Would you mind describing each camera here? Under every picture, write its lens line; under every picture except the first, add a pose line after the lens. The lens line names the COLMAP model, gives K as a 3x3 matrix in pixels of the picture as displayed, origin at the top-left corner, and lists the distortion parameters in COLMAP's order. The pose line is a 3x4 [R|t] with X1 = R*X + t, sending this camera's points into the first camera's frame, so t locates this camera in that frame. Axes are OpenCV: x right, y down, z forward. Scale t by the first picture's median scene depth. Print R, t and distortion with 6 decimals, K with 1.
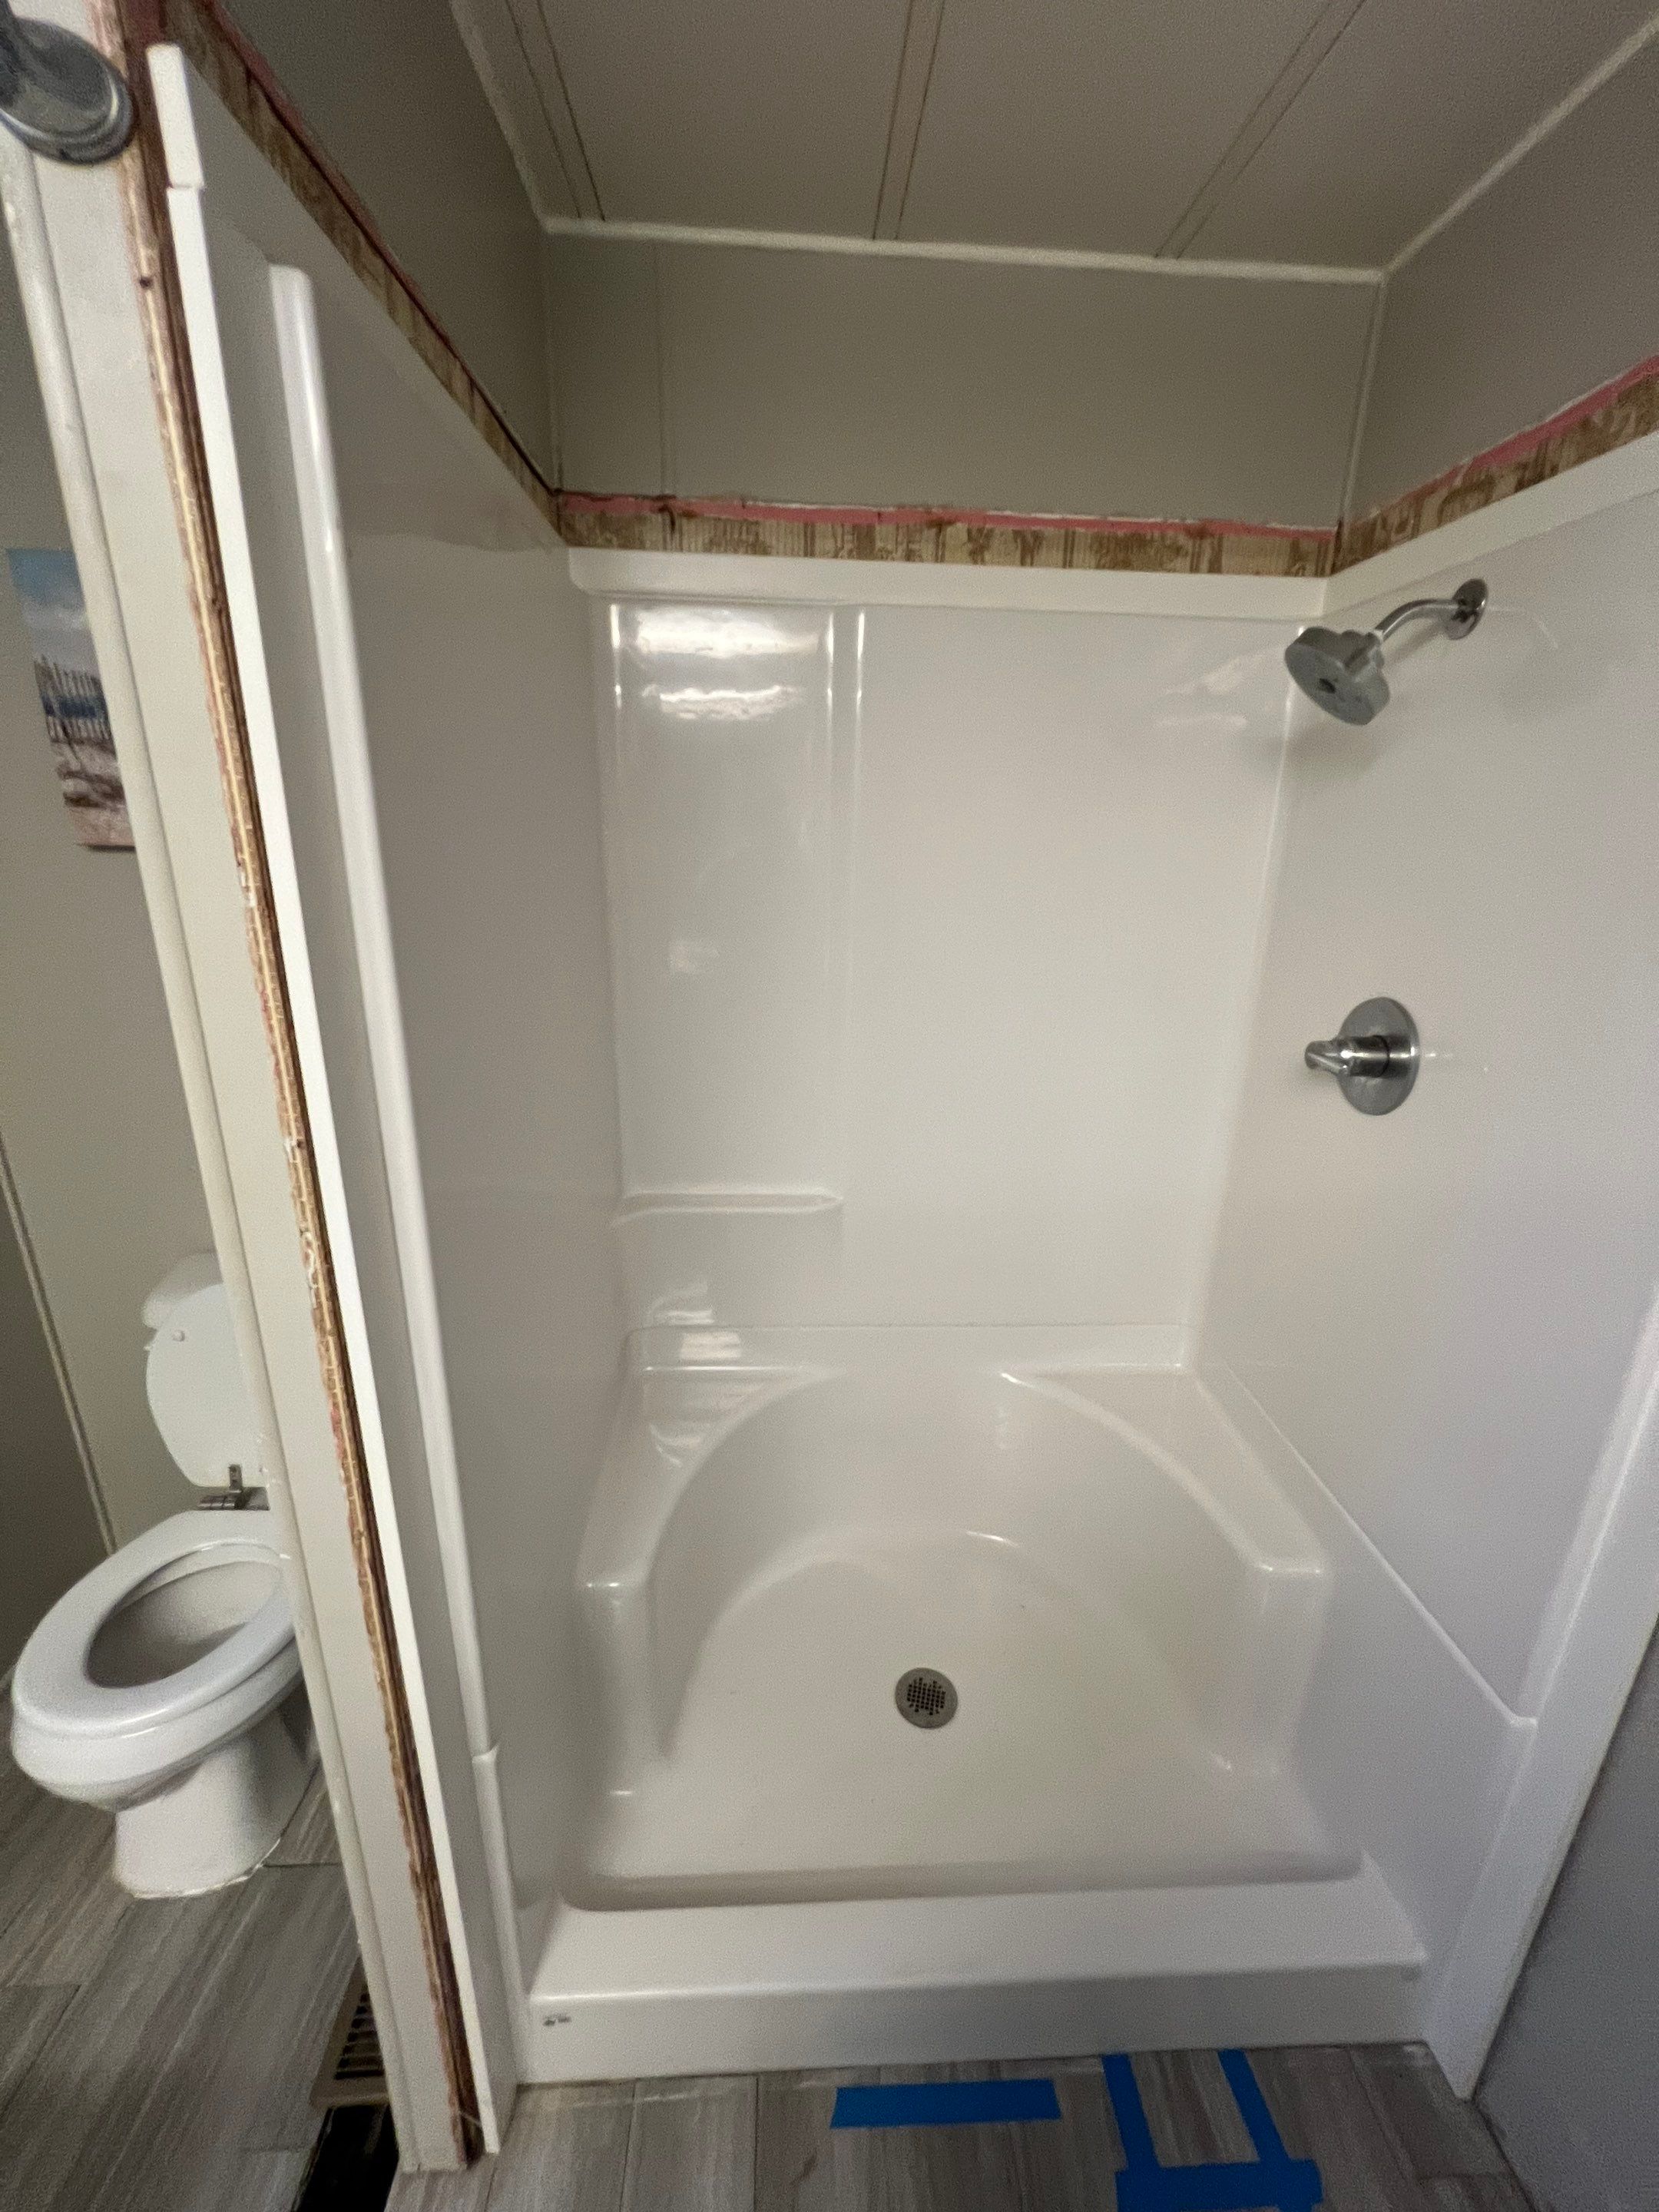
lens RADIAL K [[877.1, 0, 835.6], [0, 877.1, 1100.3], [0, 0, 1]] dist [-0.000135, -0.000650]
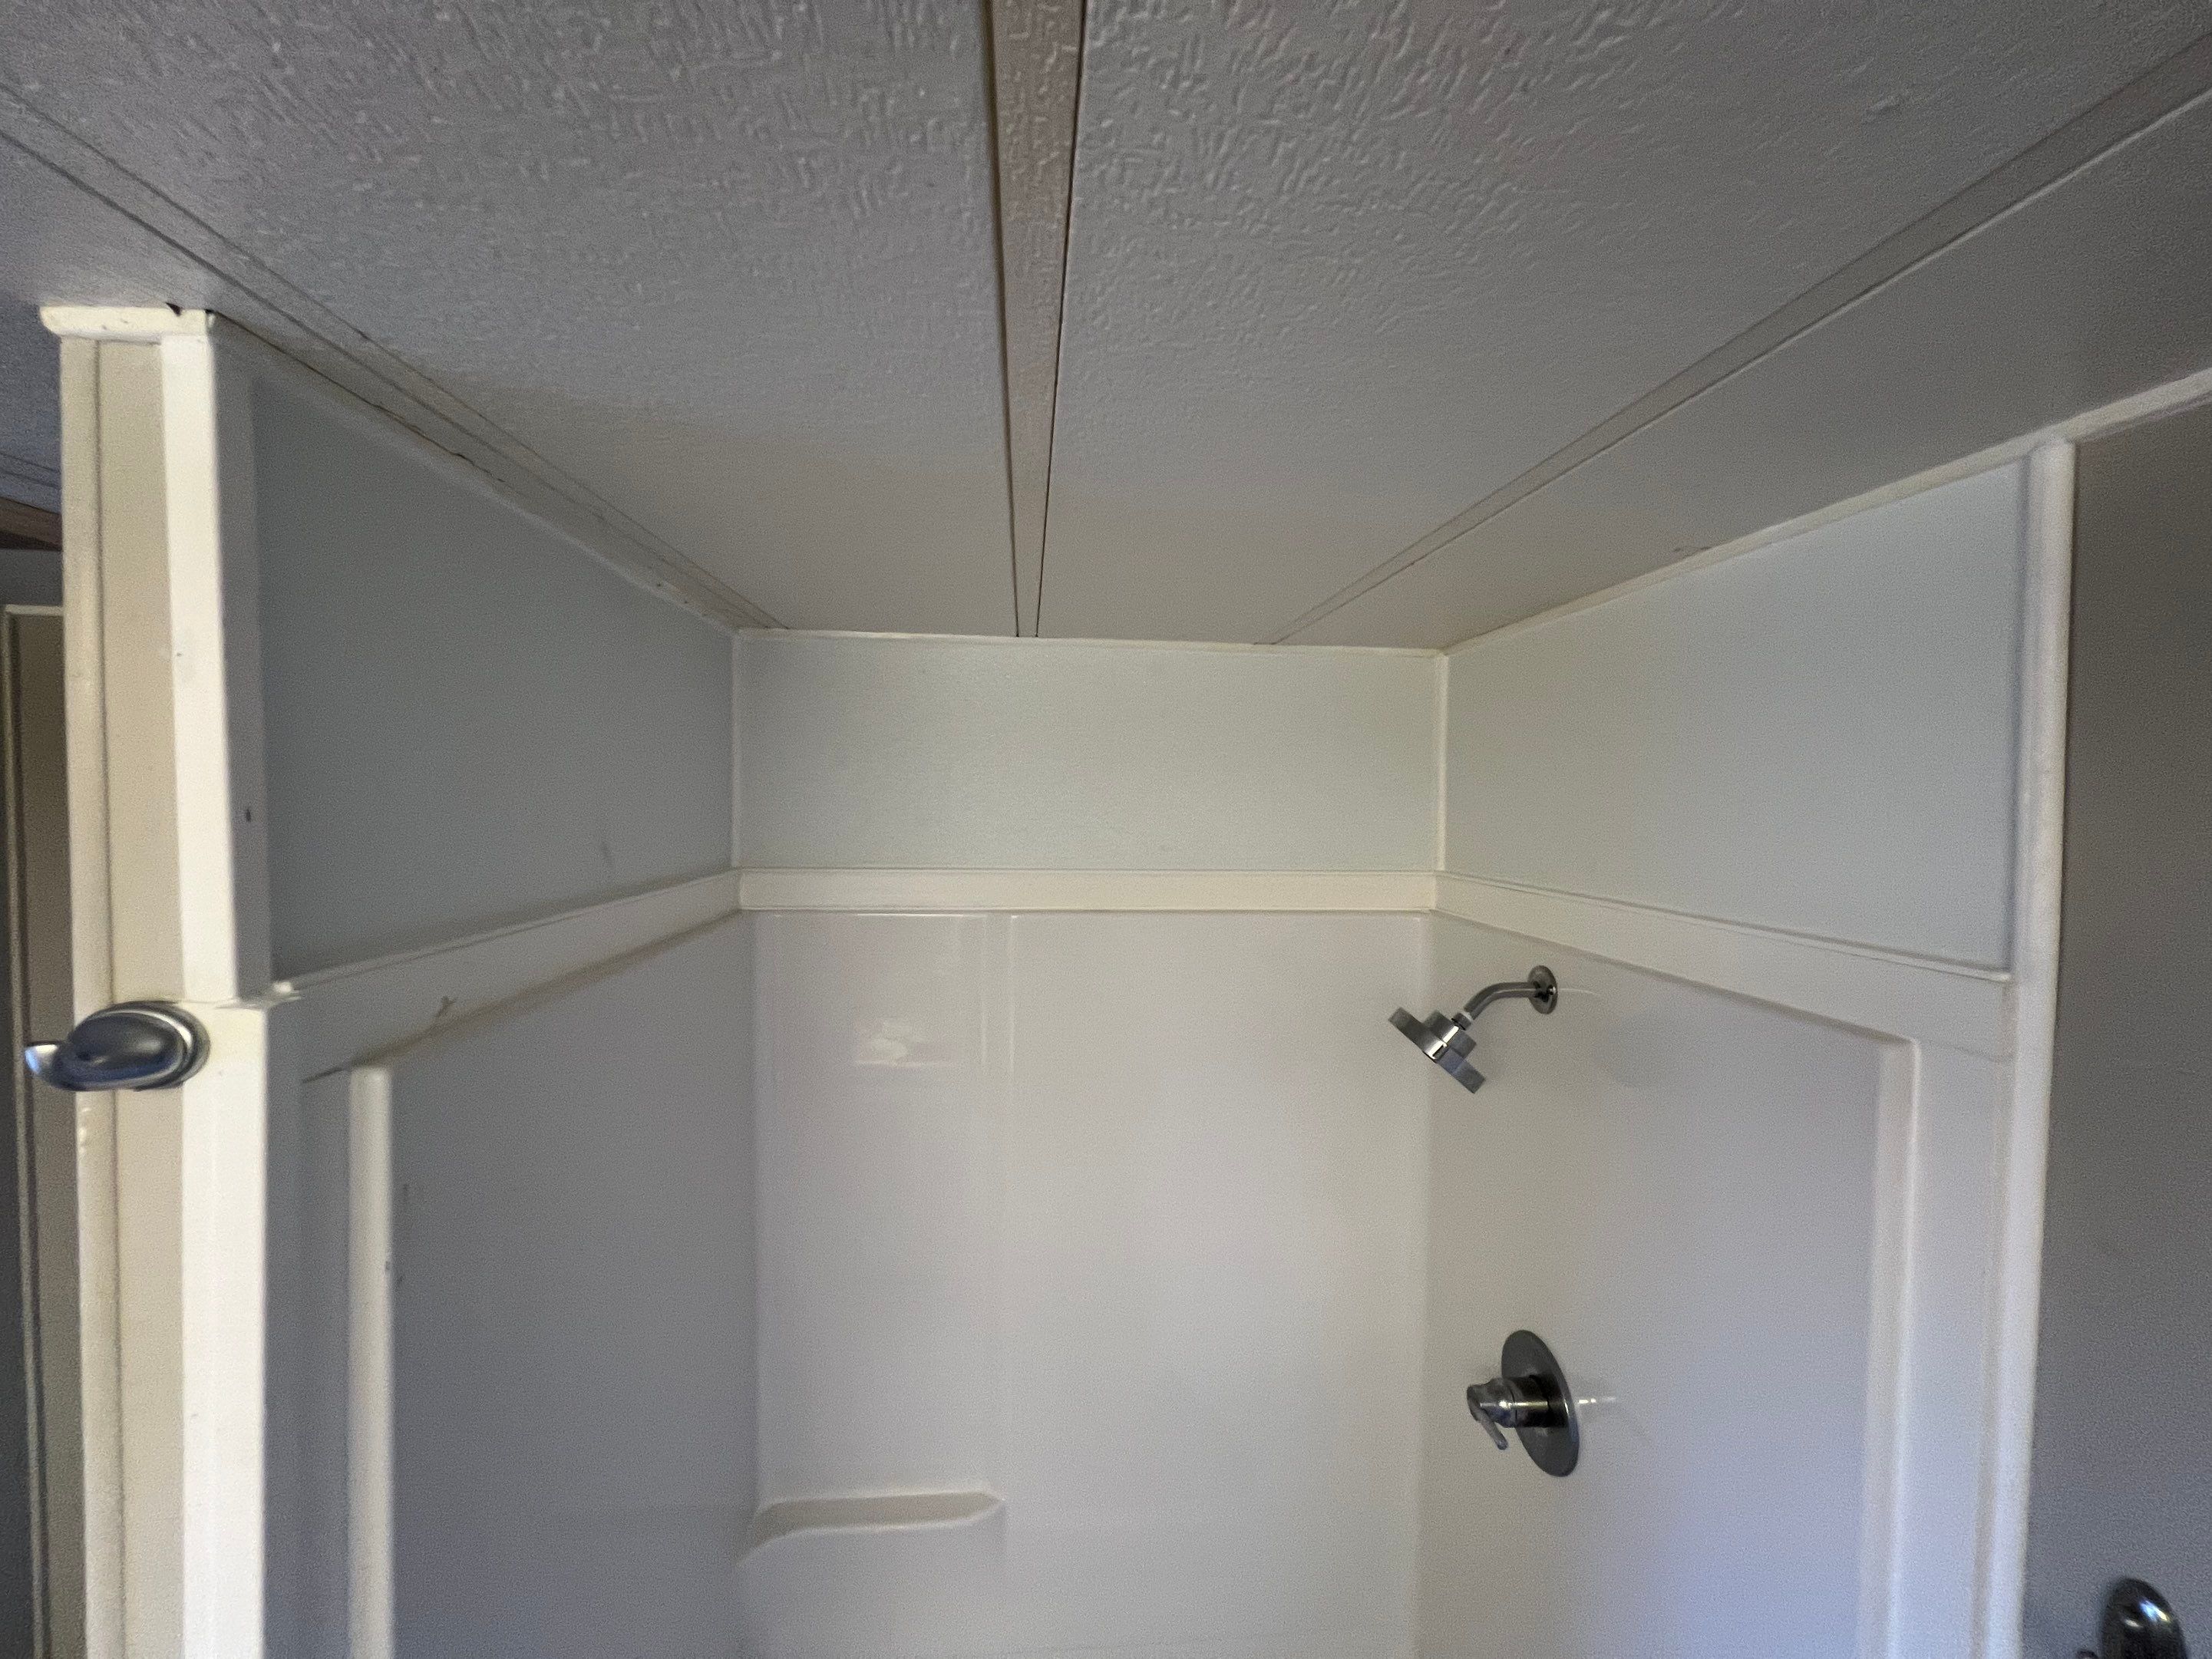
lens RADIAL K [[877.0, 0, 1106.0], [0, 877.0, 829.5], [0, 0, 1]] dist [-0.000135, -0.000650]
pose [[0.999339, -0.013727, 0.033653, 0.123174], [0.022123, 0.964379, -0.263596, -0.417746], [-0.028836, 0.264167, 0.964046, -0.078925]]
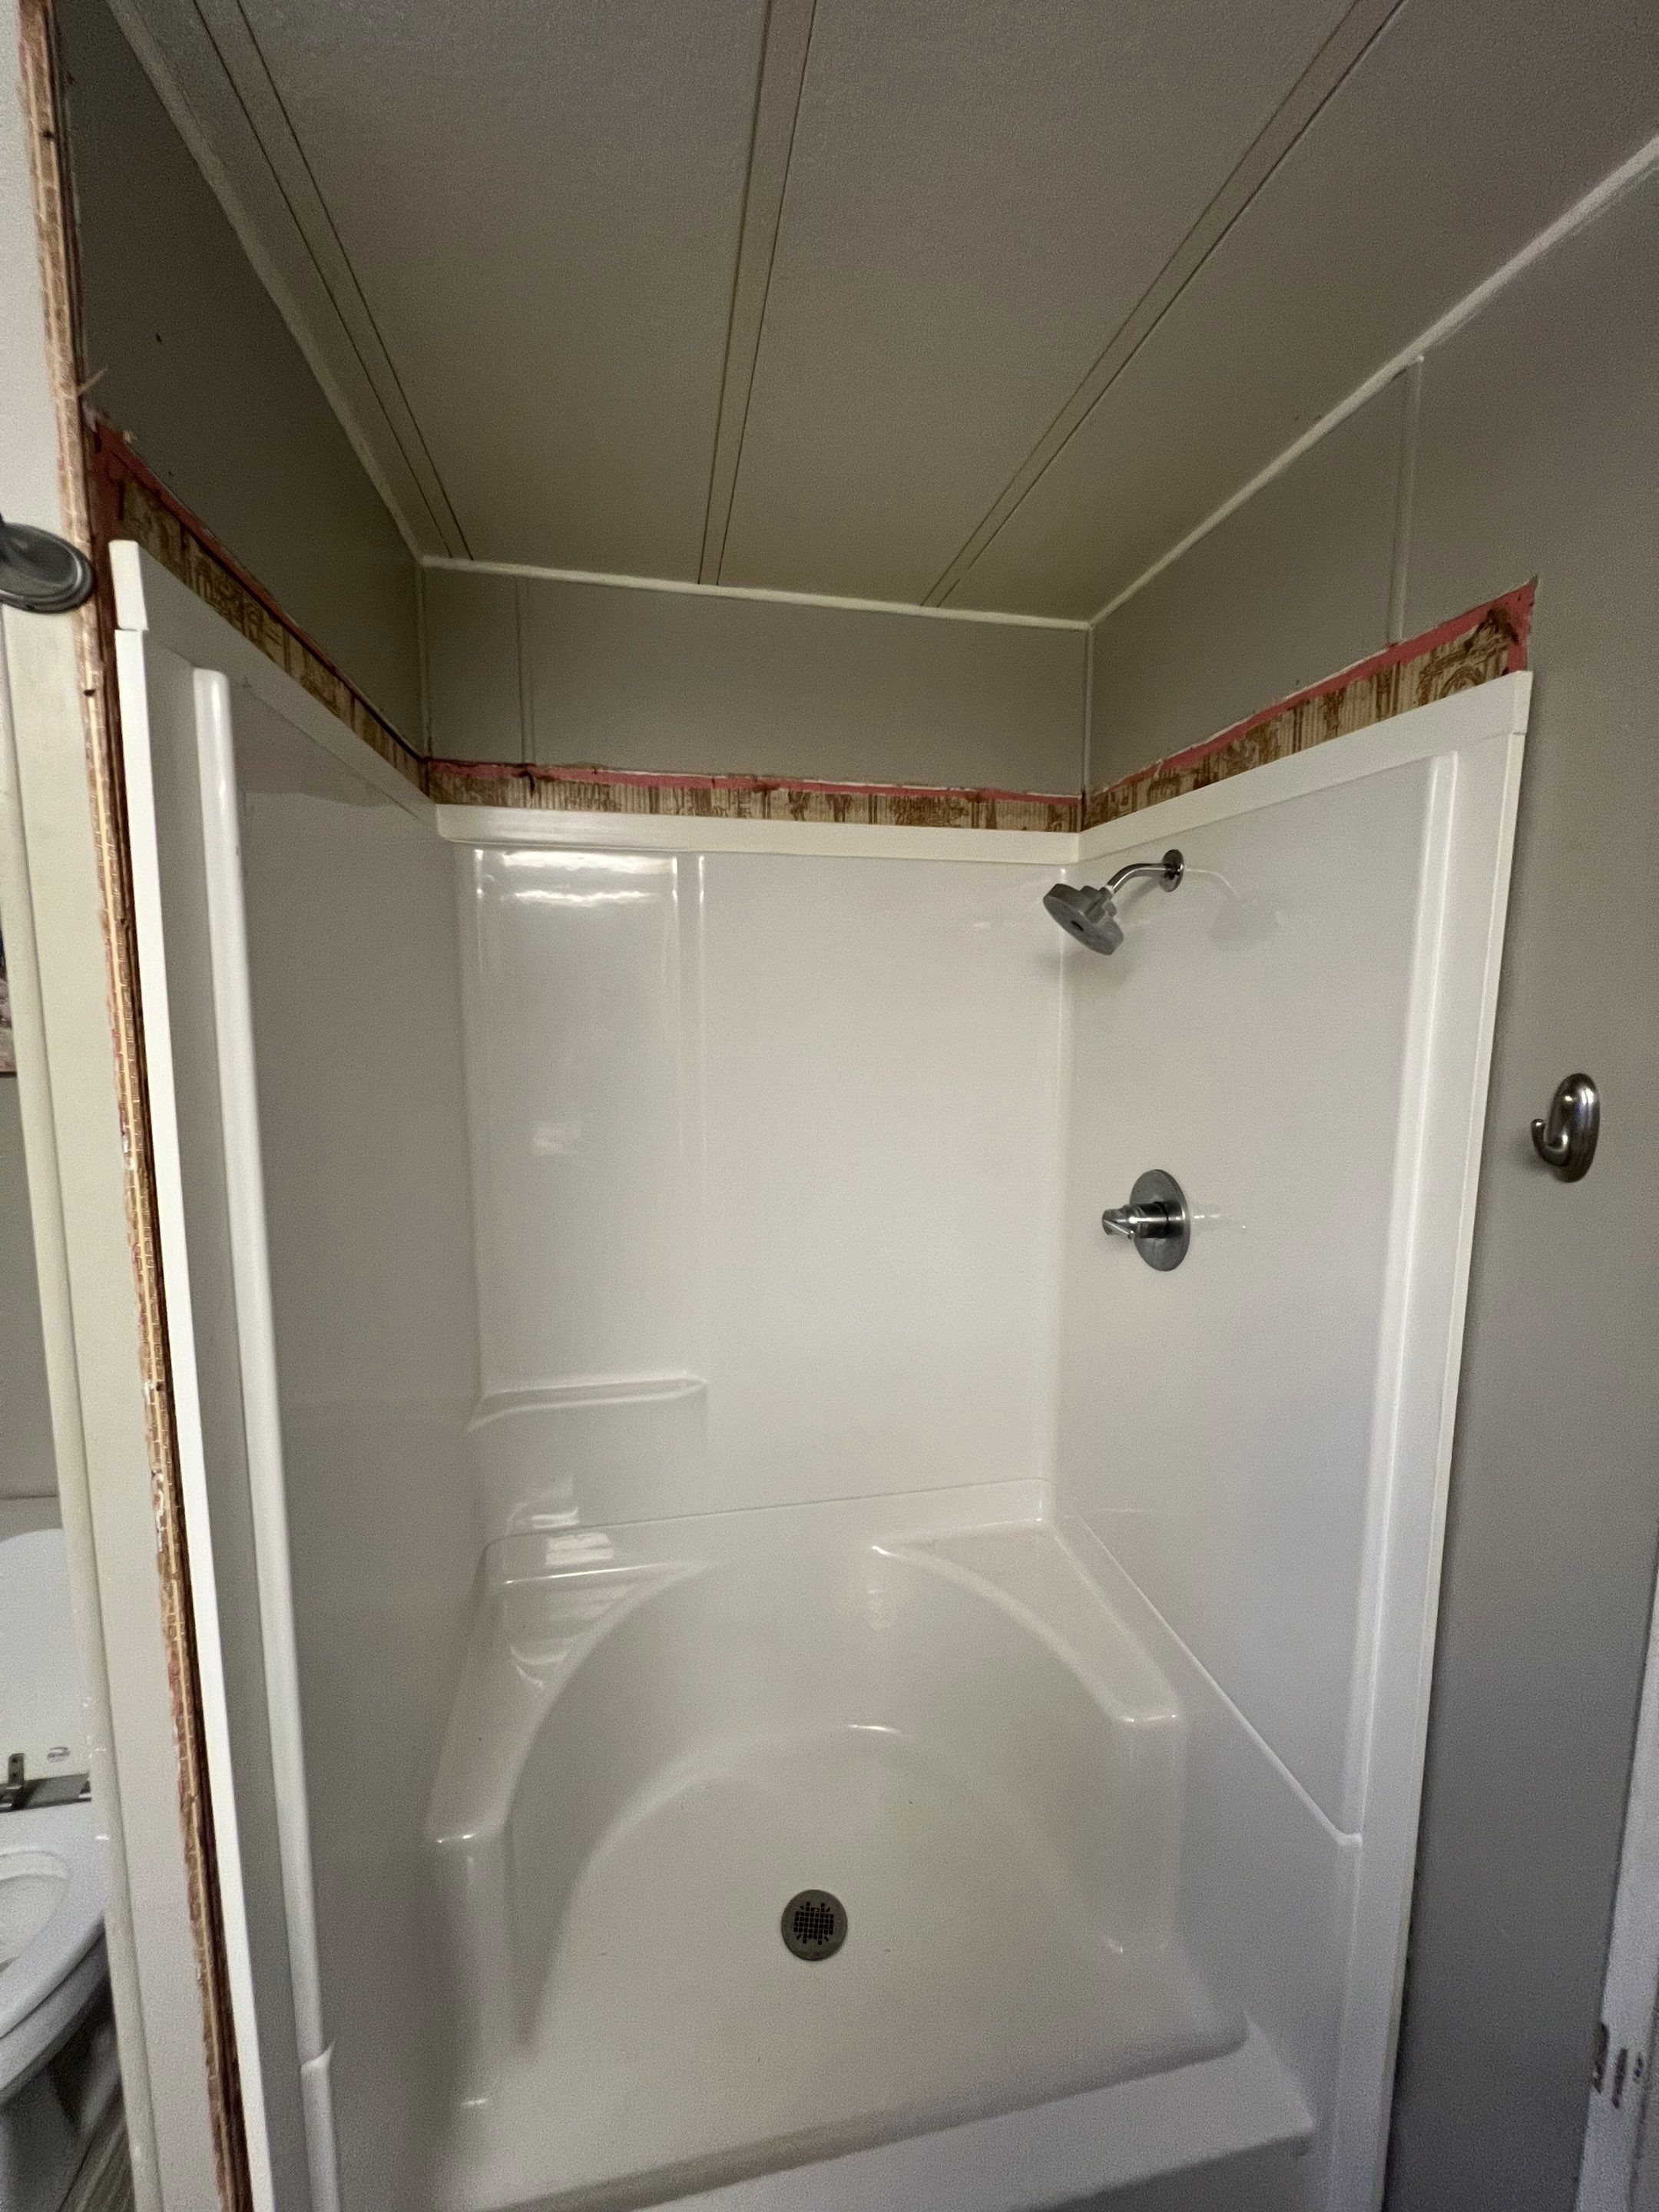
lens RADIAL K [[877.1, 0, 835.6], [0, 877.1, 1100.3], [0, 0, 1]] dist [-0.000135, -0.000650]
pose [[0.988652, -0.036011, 0.145845, 0.027468], [0.061728, 0.982479, -0.175852, -0.028498], [-0.136957, 0.182859, 0.973553, -0.108138]]
